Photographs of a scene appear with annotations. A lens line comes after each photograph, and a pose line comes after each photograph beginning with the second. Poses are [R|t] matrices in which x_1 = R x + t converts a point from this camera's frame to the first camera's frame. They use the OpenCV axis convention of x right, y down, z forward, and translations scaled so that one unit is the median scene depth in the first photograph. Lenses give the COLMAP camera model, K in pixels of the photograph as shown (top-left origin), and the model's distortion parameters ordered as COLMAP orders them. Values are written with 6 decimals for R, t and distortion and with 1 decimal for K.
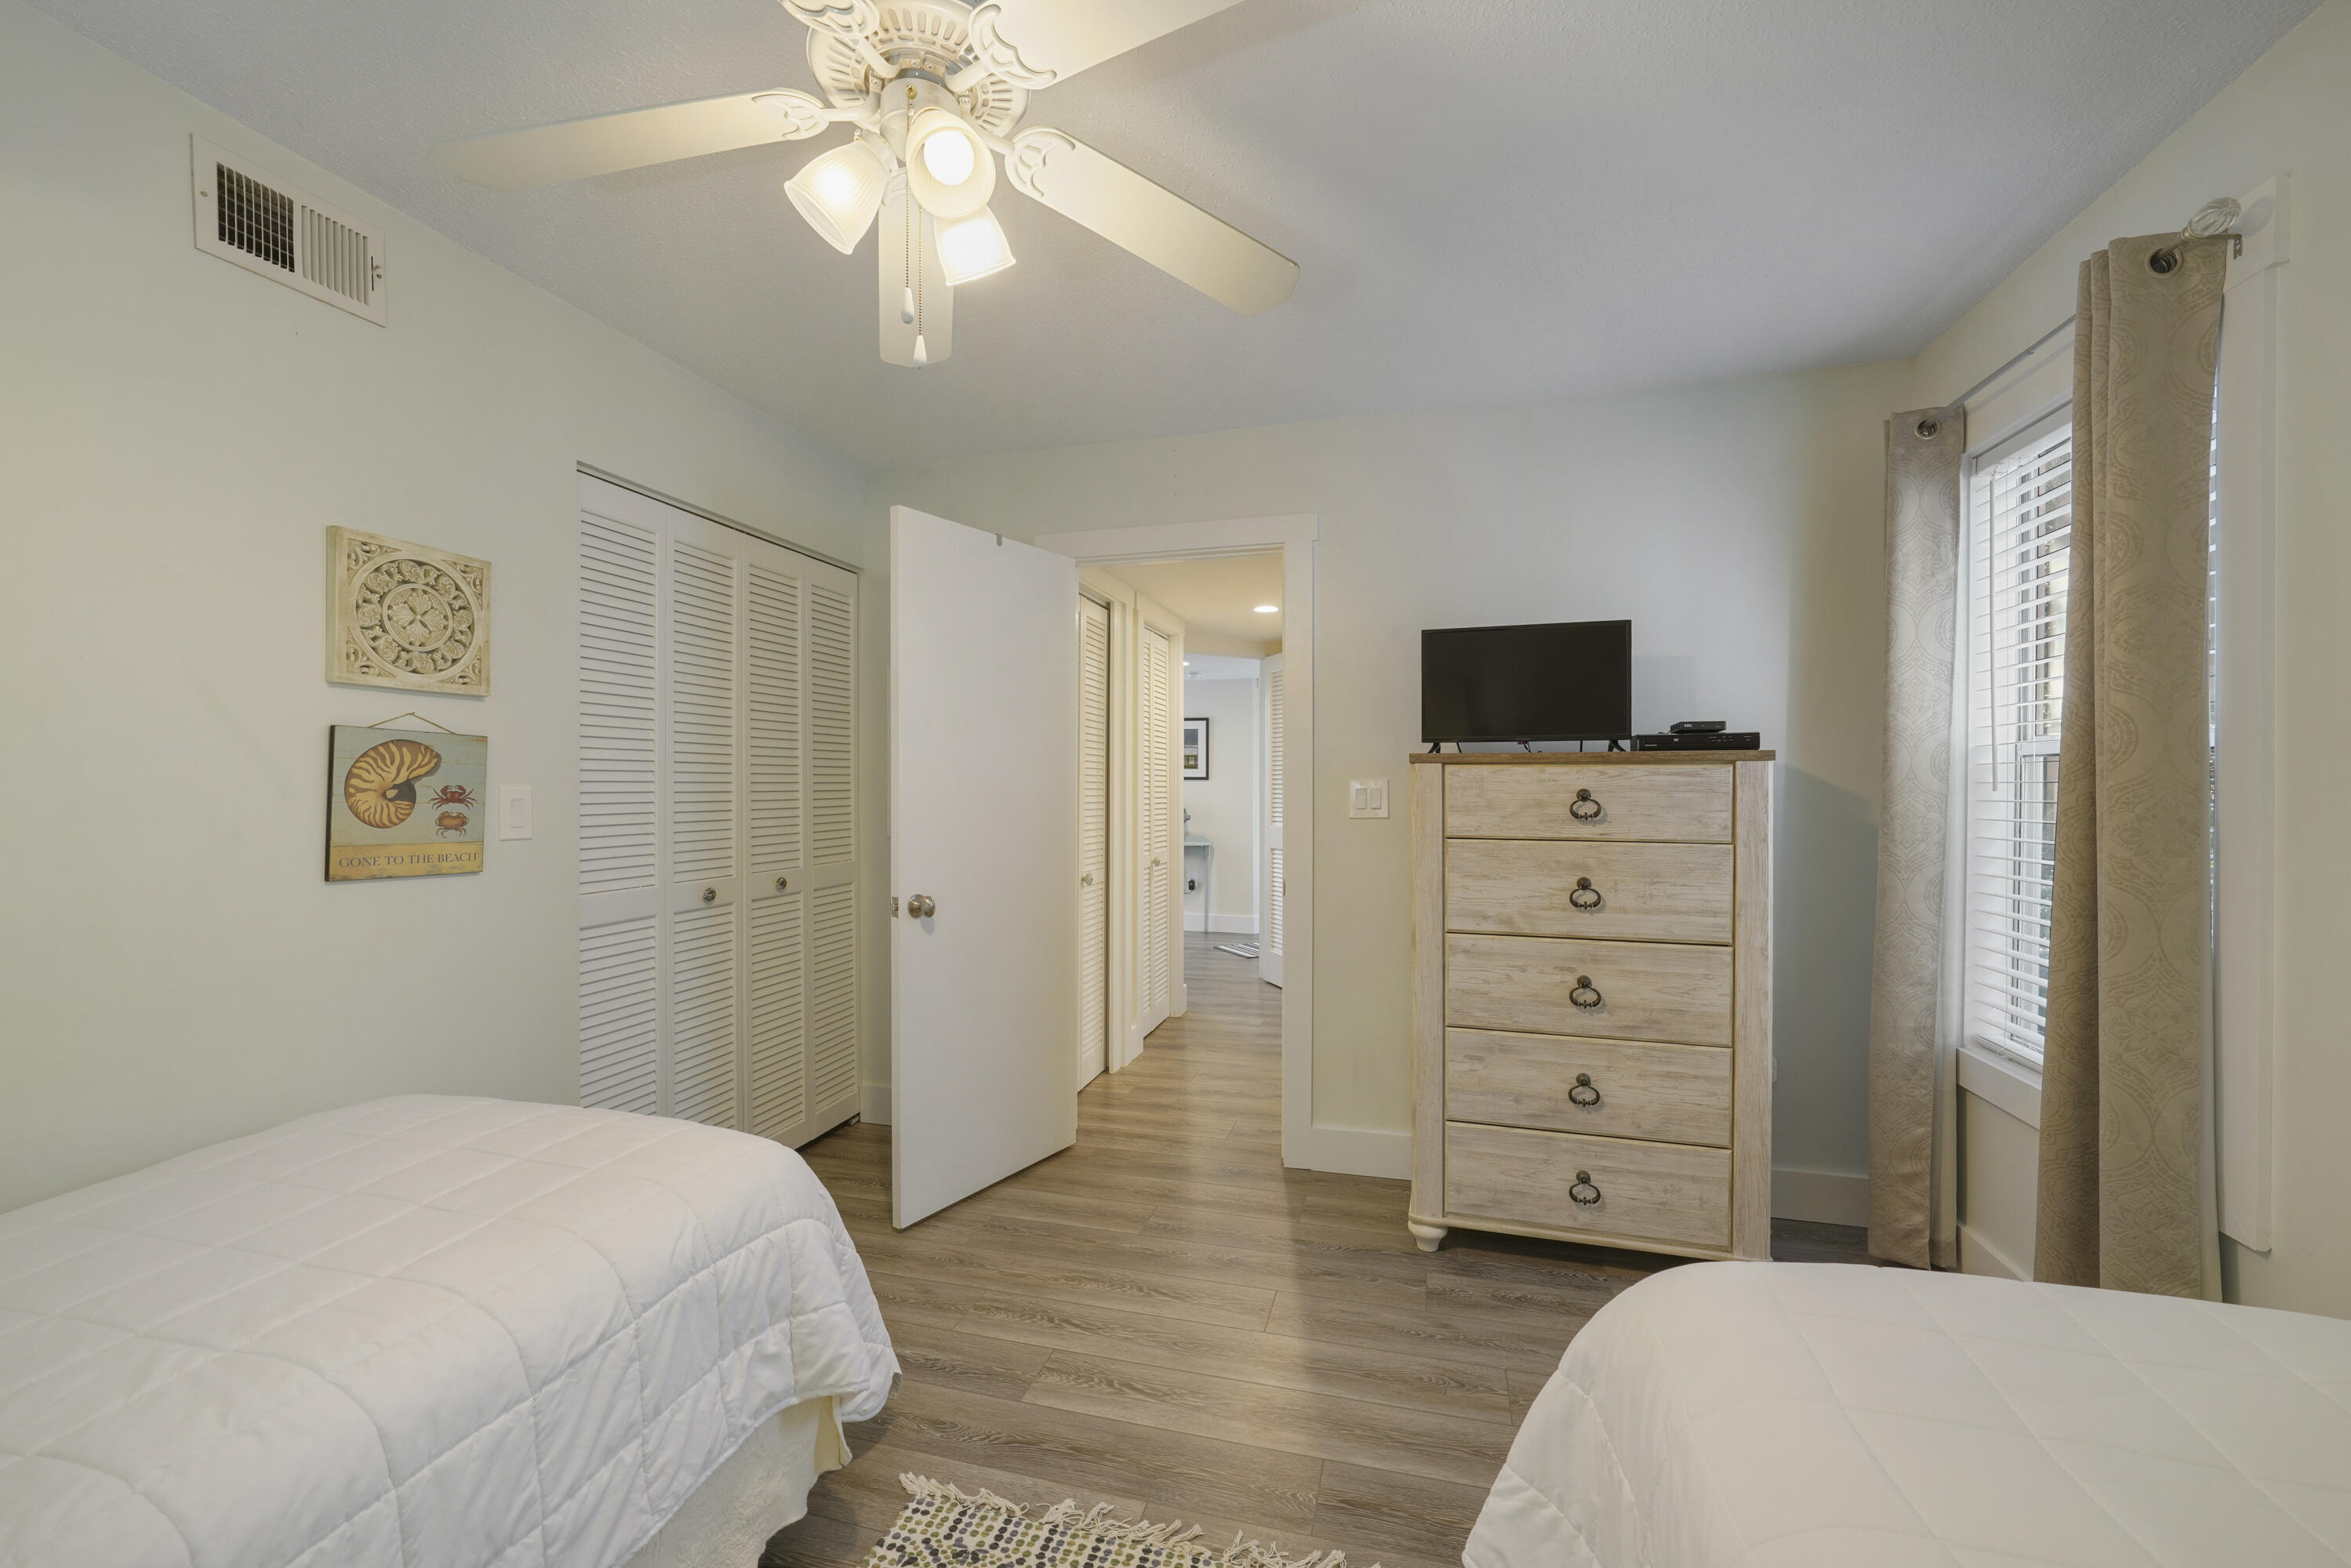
lens RADIAL K [[920.4, 0, 1176.2], [0, 920.4, 797.0], [0, 0, 1]] dist [-0.023774, 0.007341]
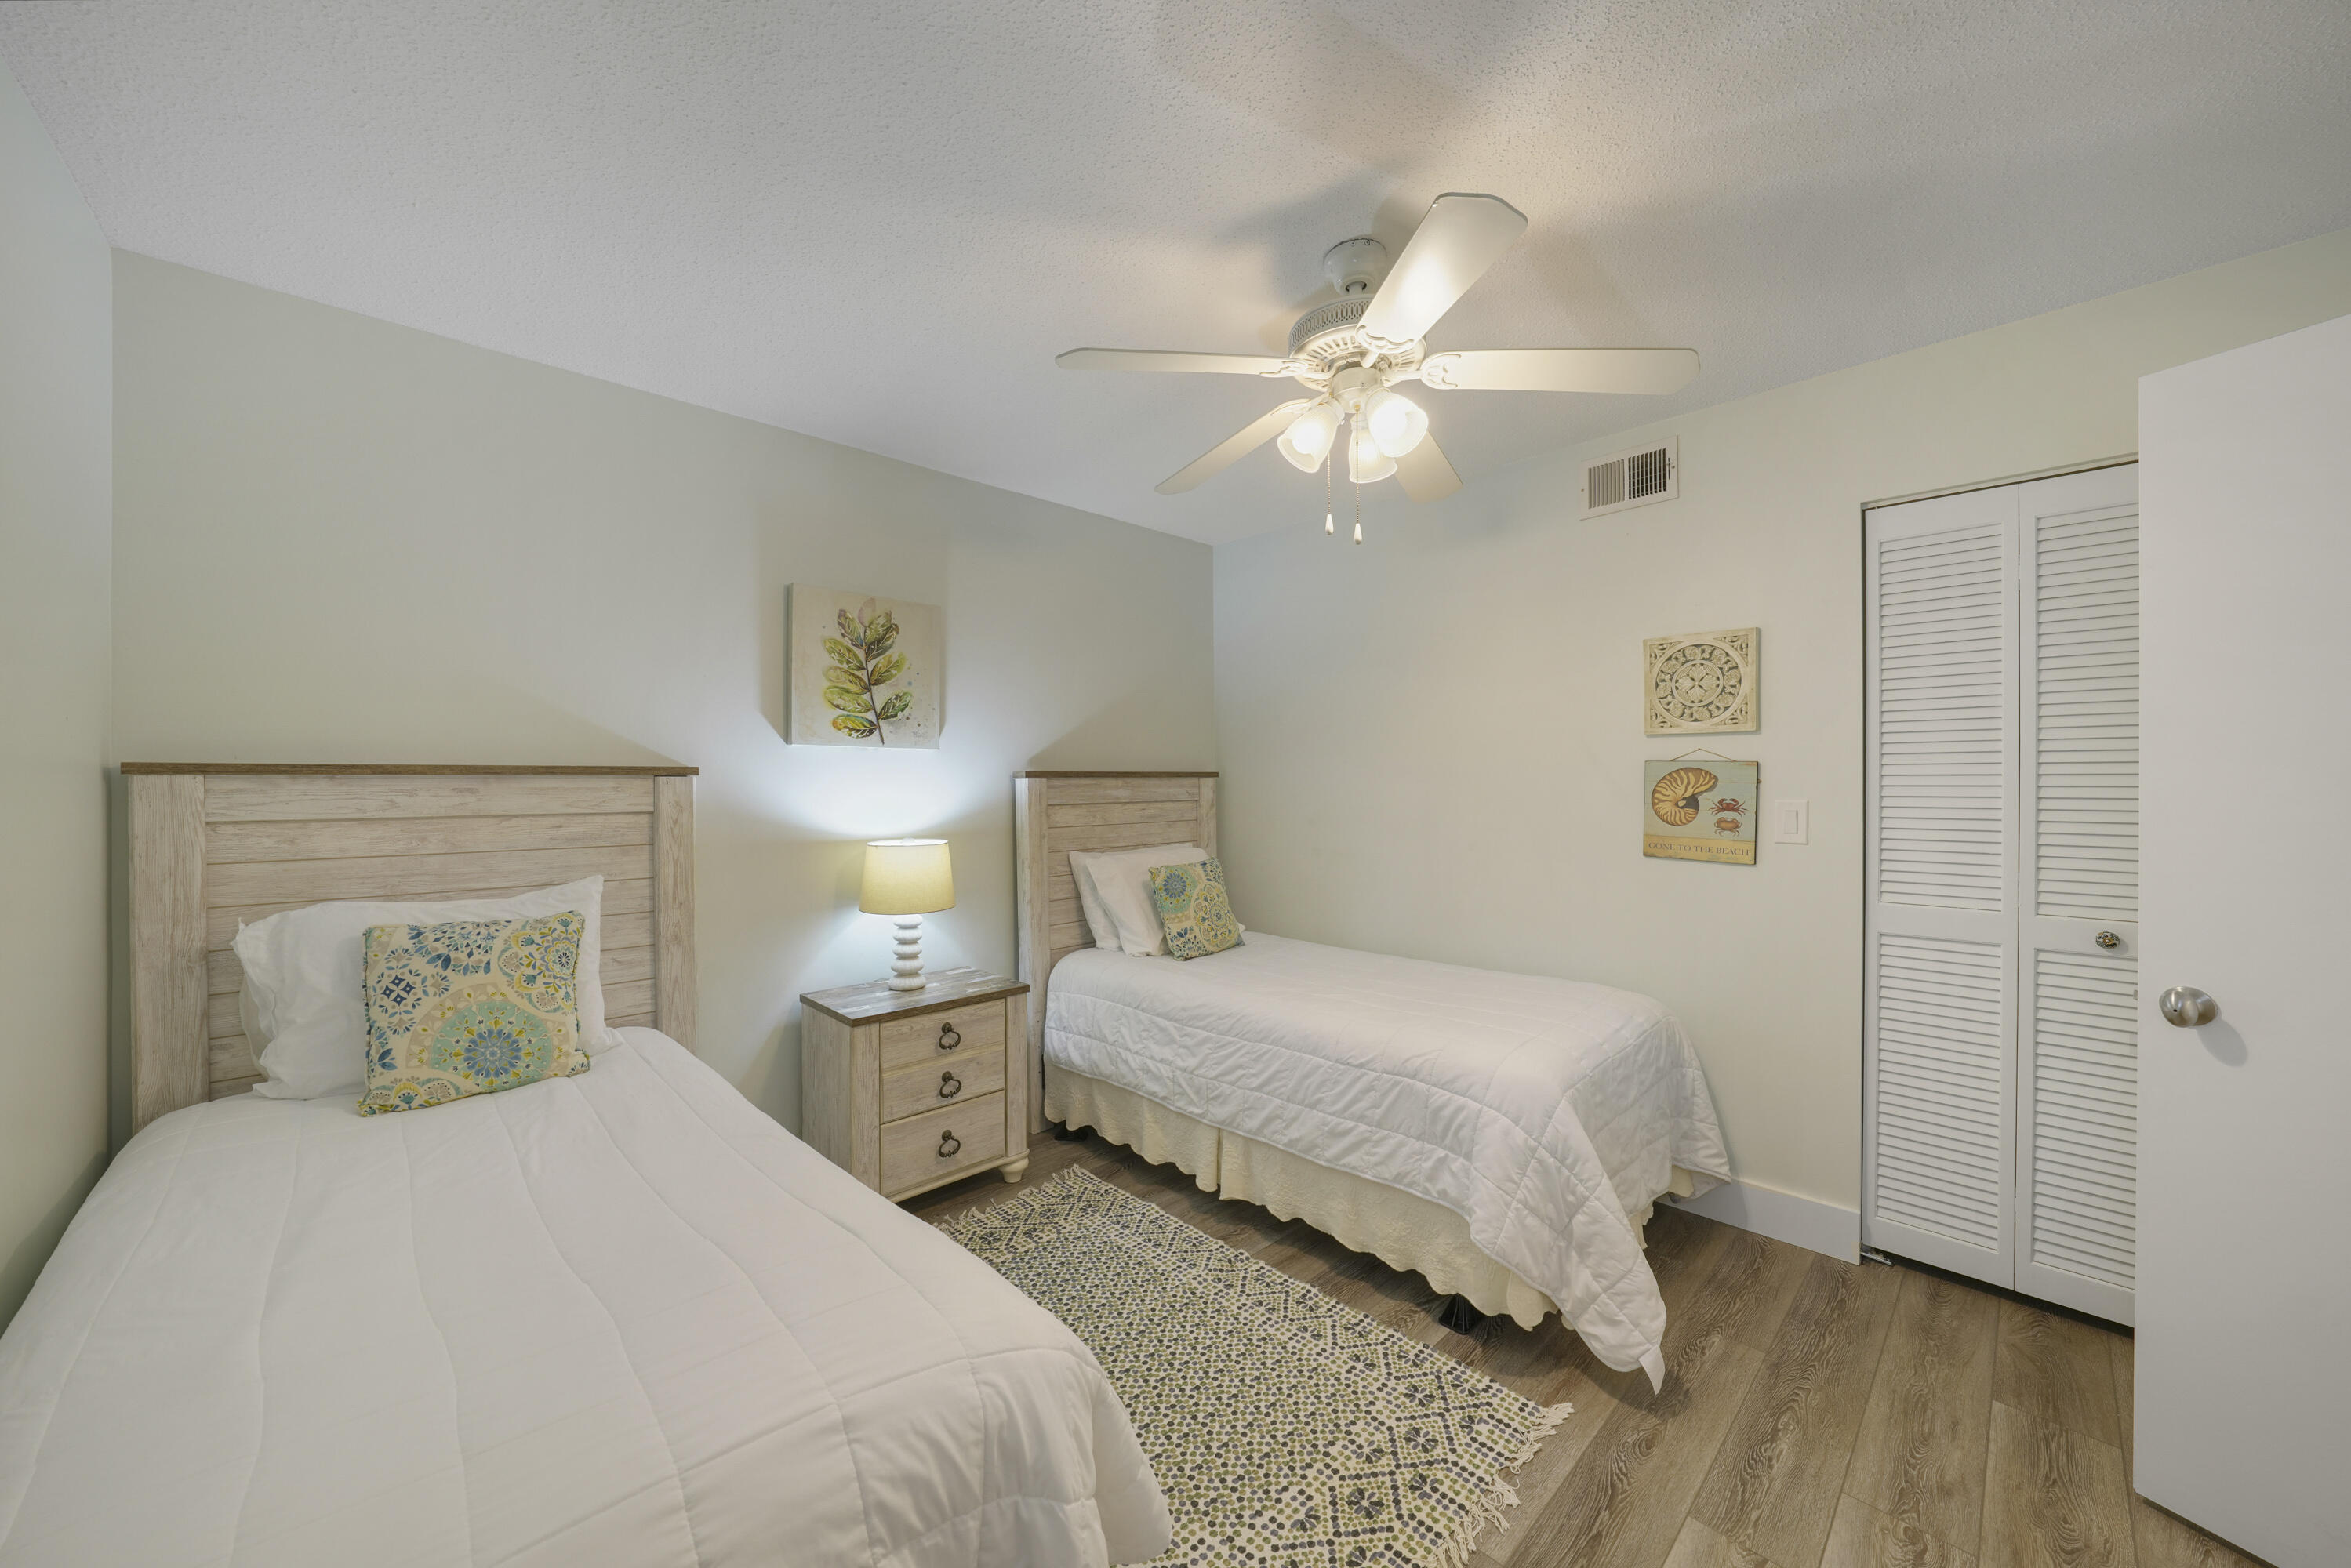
lens RADIAL K [[859.1, 0, 1170.1], [0, 859.1, 790.3], [0, 0, 1]] dist [-0.026193, 0.006614]
pose [[-0.520166, 0.008850, -0.854019, 0.772312], [-0.008327, 0.999846, 0.015433, -0.039738], [0.854025, 0.015139, -0.520012, 0.989203]]
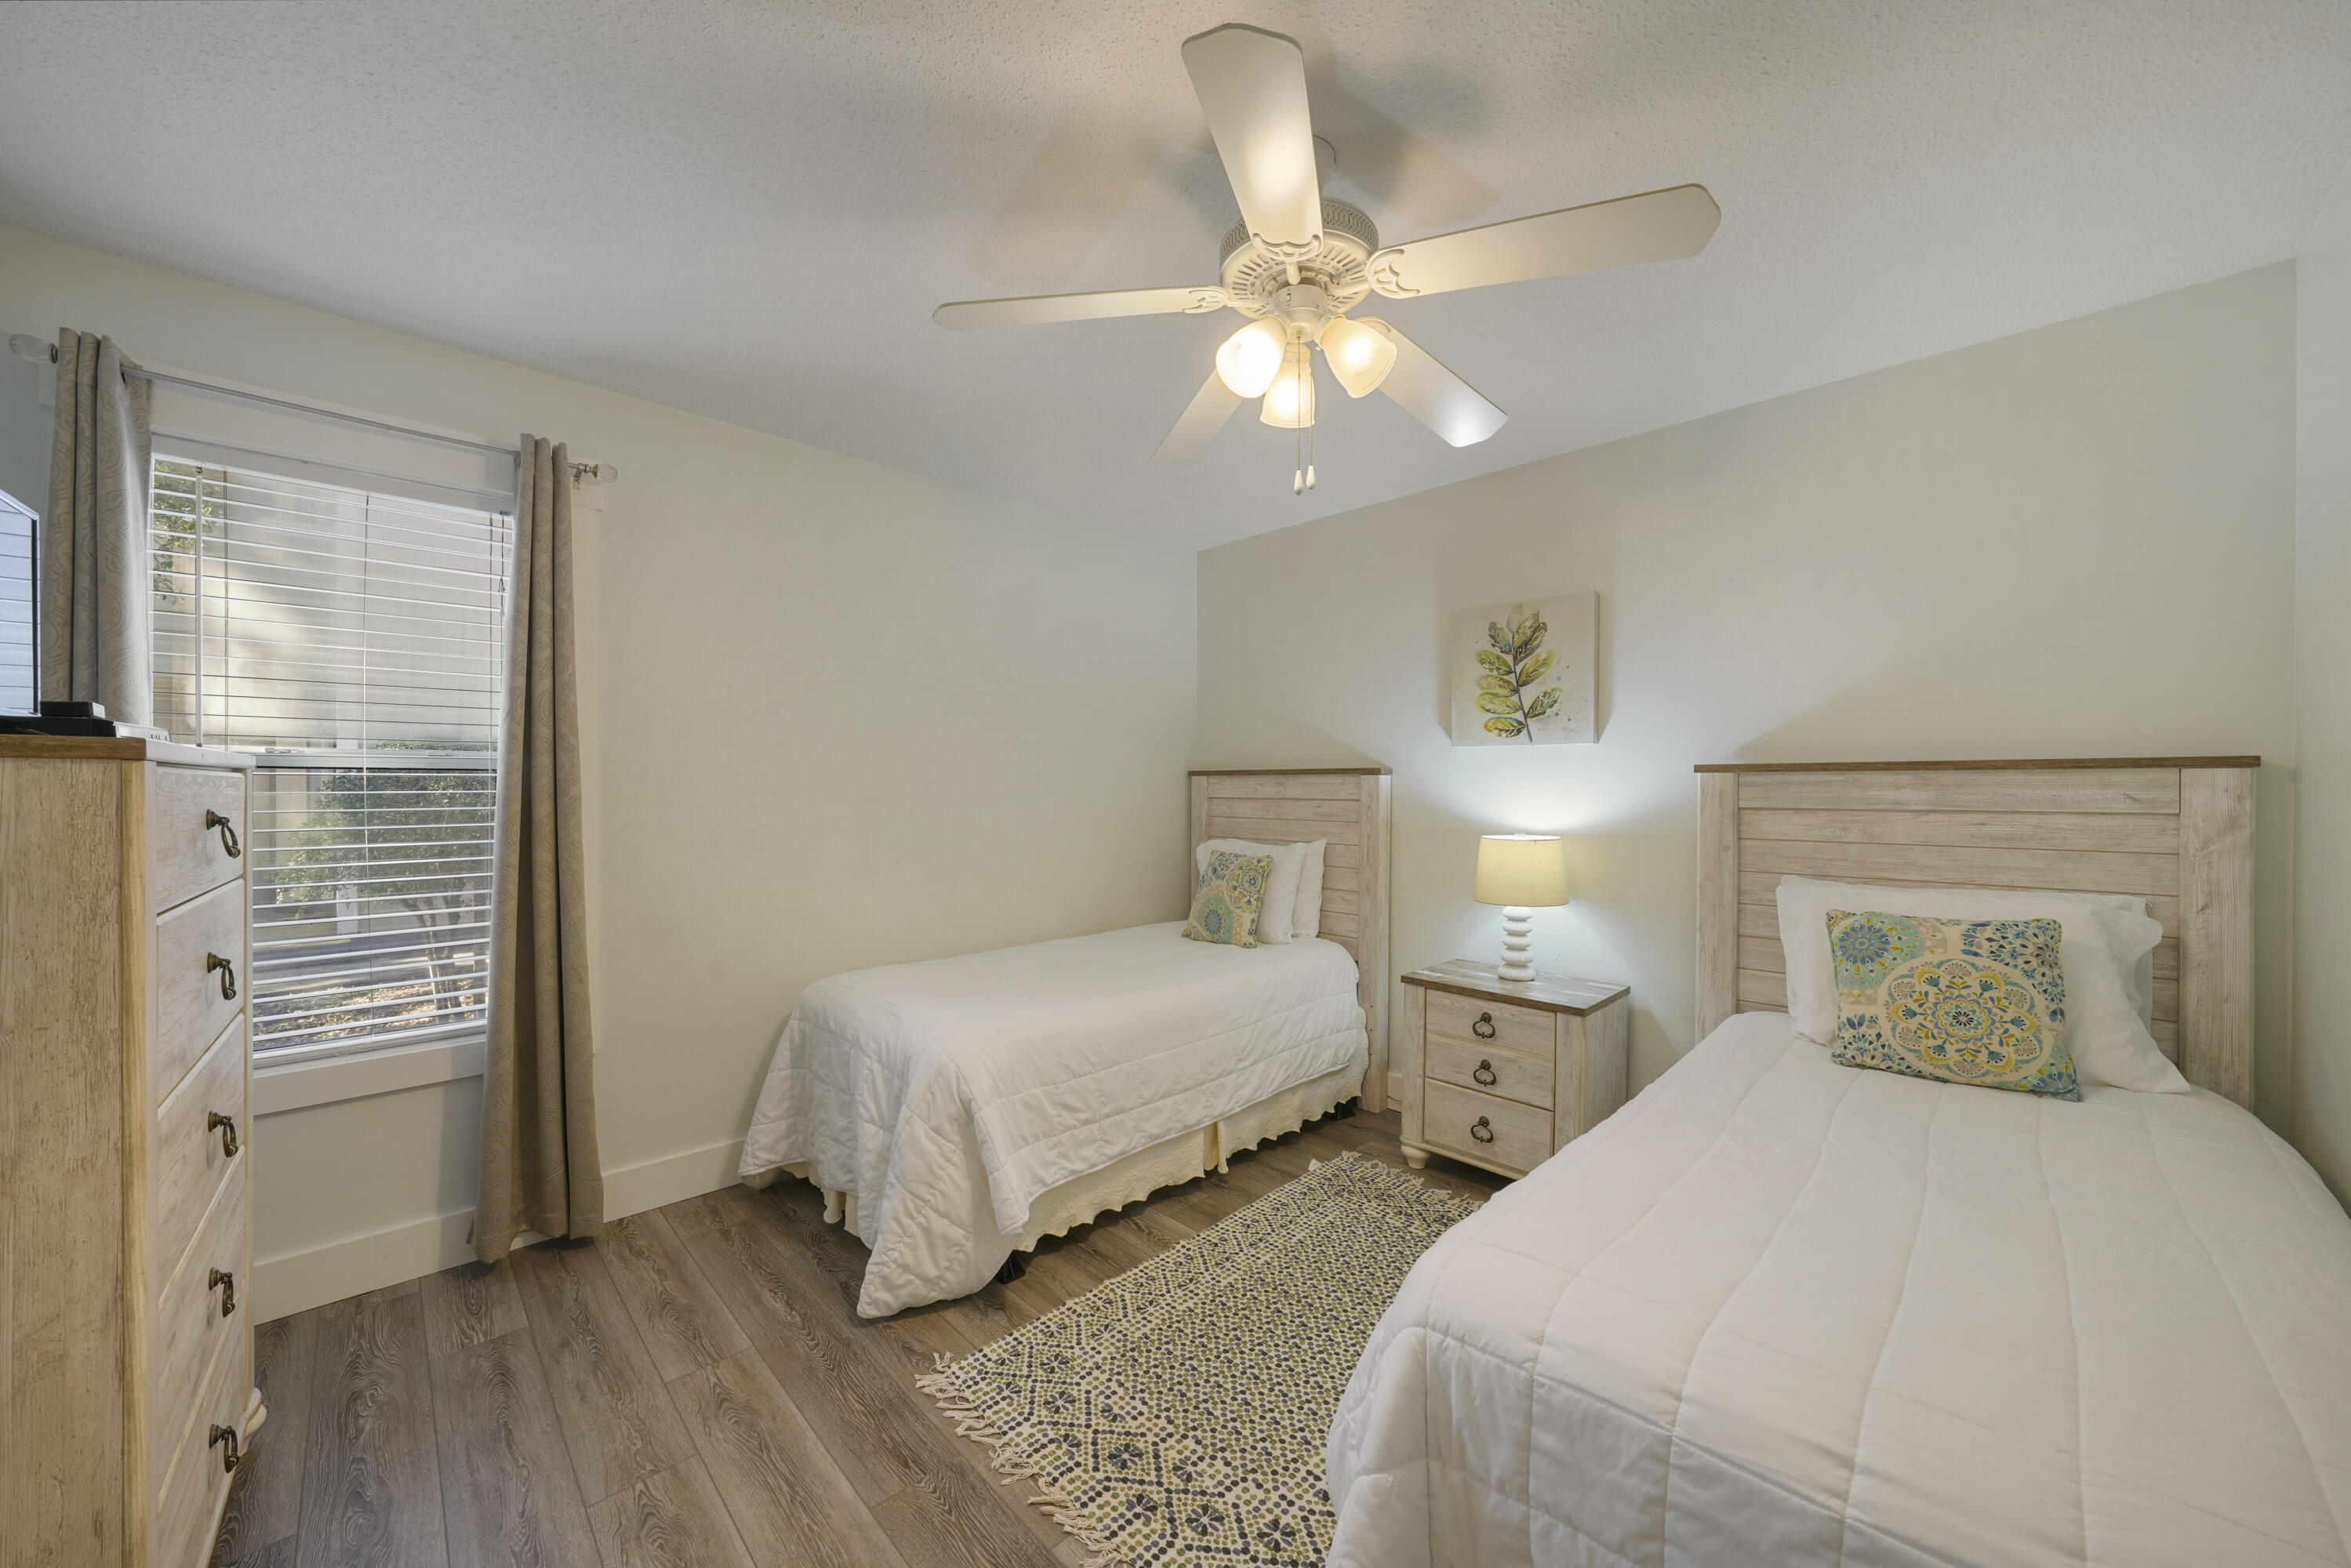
lens RADIAL K [[831.1, 0, 1161.3], [0, 831.1, 790.8], [0, 0, 1]] dist [-0.023489, 0.000113]
pose [[-0.852950, -0.004154, 0.521976, -0.501456], [0.009541, 0.999677, 0.023546, -0.046283], [-0.521905, 0.025064, -0.852635, 1.424663]]
